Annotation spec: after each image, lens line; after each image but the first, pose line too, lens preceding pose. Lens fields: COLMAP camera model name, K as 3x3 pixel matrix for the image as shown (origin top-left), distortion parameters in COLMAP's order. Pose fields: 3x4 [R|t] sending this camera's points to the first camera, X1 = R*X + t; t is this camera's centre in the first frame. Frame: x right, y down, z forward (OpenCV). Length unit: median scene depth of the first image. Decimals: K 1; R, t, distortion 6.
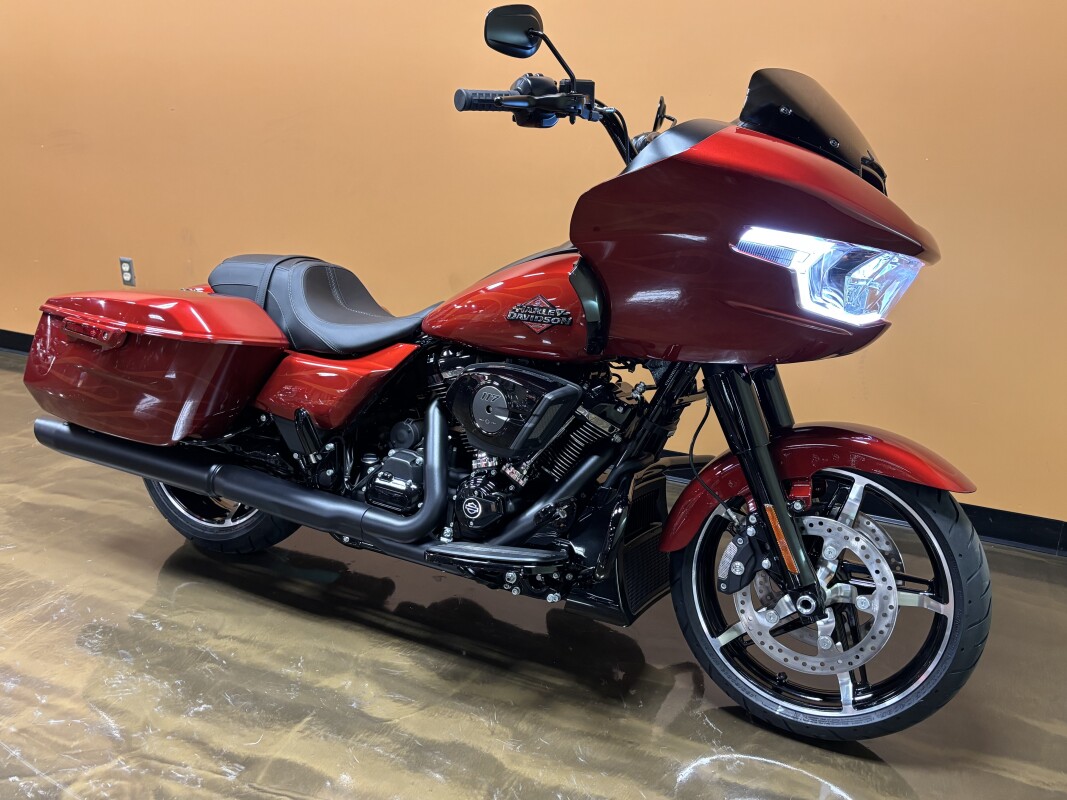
lens RADIAL K [[938.4, 0, 537.2], [0, 938.4, 400.8], [0, 0, 1]] dist [0.040065, -0.011614]
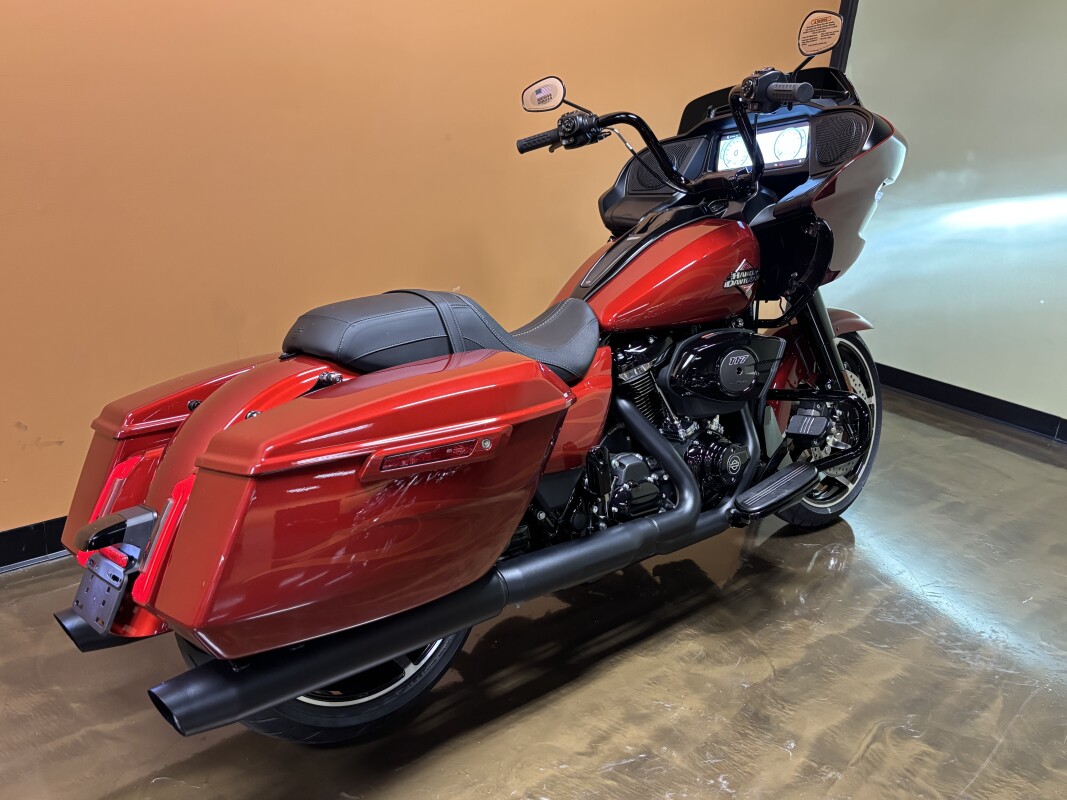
lens RADIAL K [[938.4, 0, 537.2], [0, 938.4, 400.8], [0, 0, 1]] dist [0.040065, -0.011614]
pose [[0.371227, -0.303899, 0.877403, -1.085006], [0.249363, 0.942842, 0.221059, -0.254093], [-0.894432, 0.136729, 0.425789, 0.722874]]
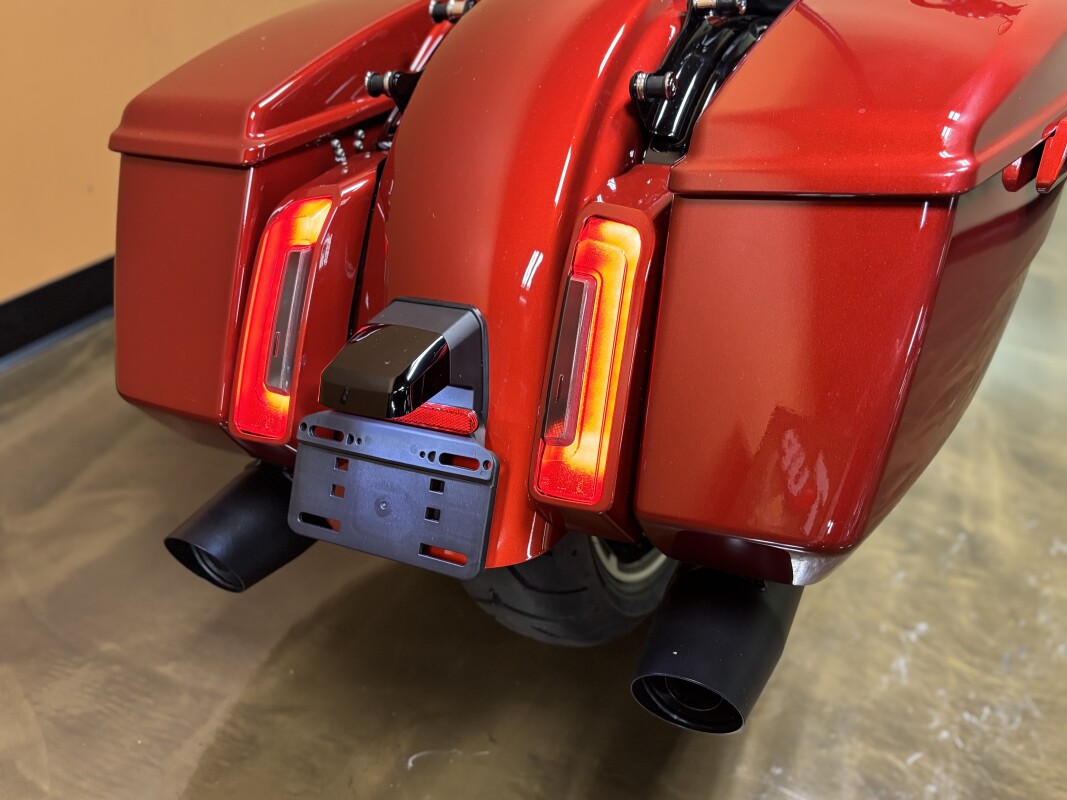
lens RADIAL K [[935.6, 0, 531.1], [0, 935.6, 395.3], [0, 0, 1]] dist [0.037045, -0.008629]
pose [[0.003260, -0.565774, 0.824554, -0.868744], [0.202900, 0.807781, 0.553463, -0.243022], [-0.979194, 0.165498, 0.117429, 1.274634]]
